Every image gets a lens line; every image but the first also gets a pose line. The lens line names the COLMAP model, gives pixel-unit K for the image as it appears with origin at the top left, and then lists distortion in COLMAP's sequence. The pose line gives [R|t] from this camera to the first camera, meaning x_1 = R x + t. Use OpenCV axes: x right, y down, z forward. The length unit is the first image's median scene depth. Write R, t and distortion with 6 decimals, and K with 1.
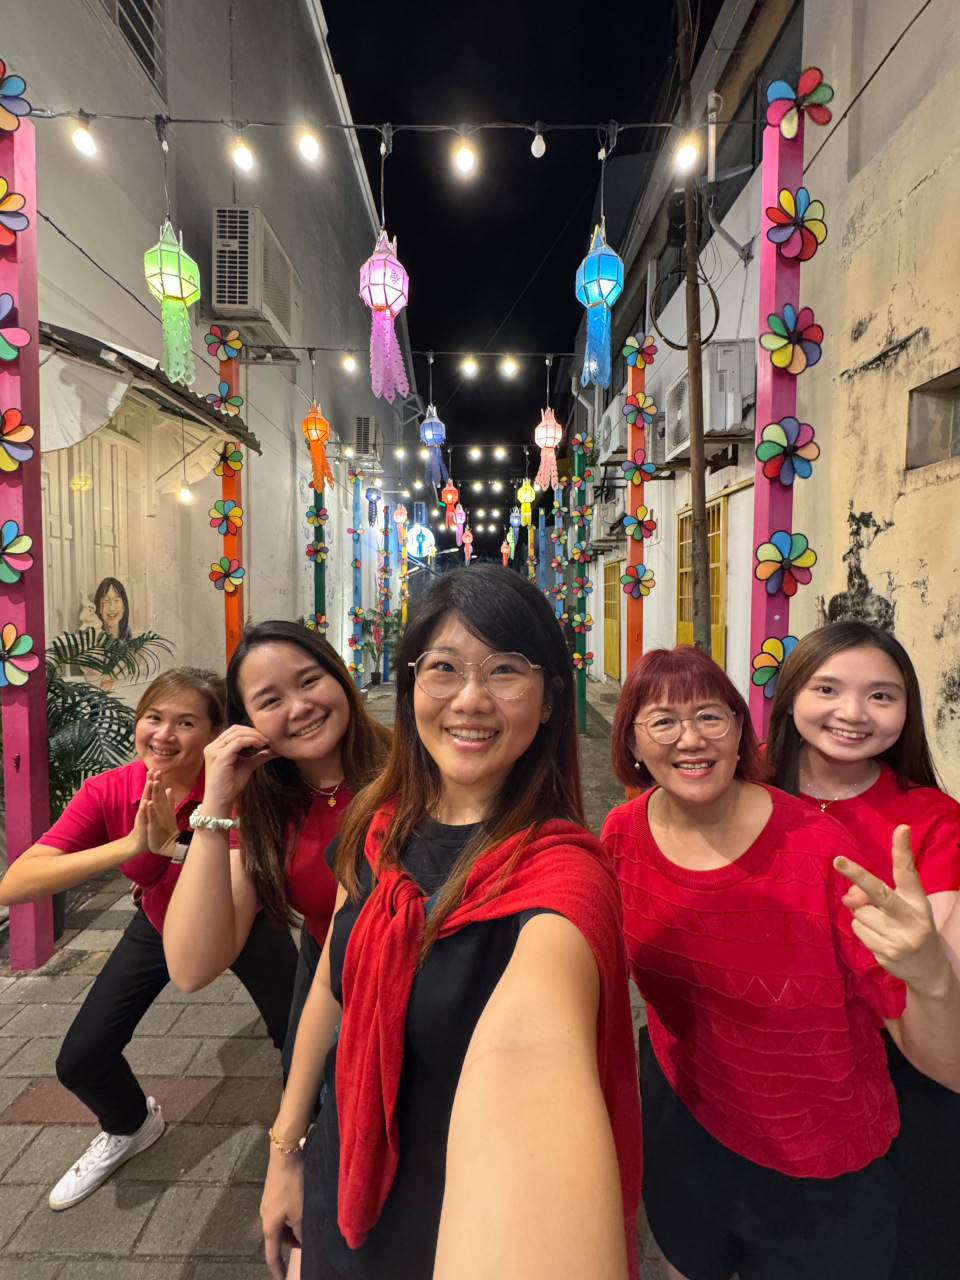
lens RADIAL K [[508.8, 0, 480.4], [0, 508.8, 637.0], [0, 0, 1]] dist [-0.001480, 0.000010]
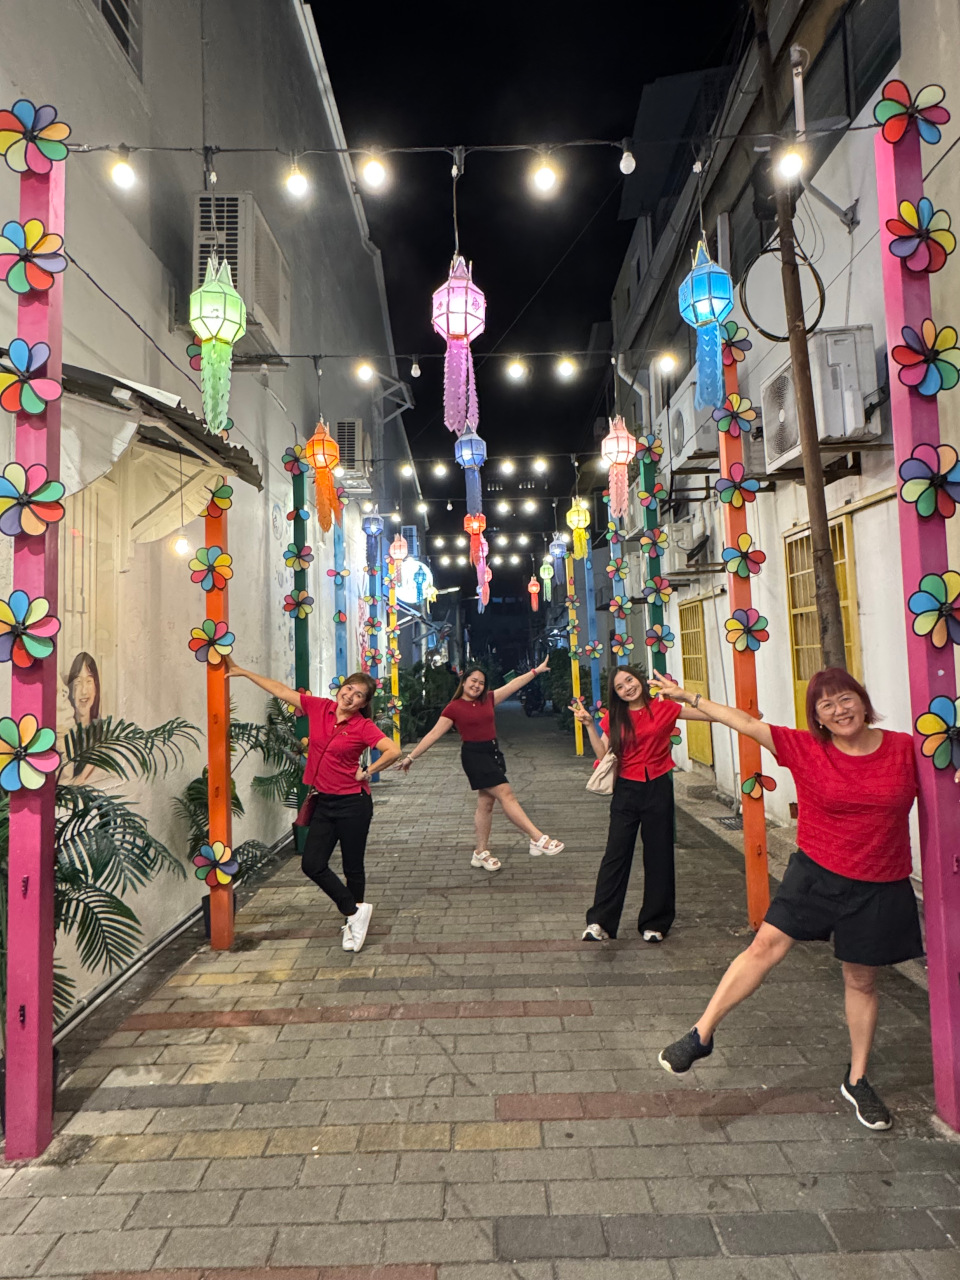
lens RADIAL K [[749.2, 0, 483.5], [0, 749.2, 638.3], [0, 0, 1]] dist [-0.003412, 0.001983]
pose [[0.999293, -0.037596, -0.000293, -0.096978], [0.037378, 0.994290, -0.099954, 0.000273], [0.004049, 0.099872, 0.994992, -0.136095]]
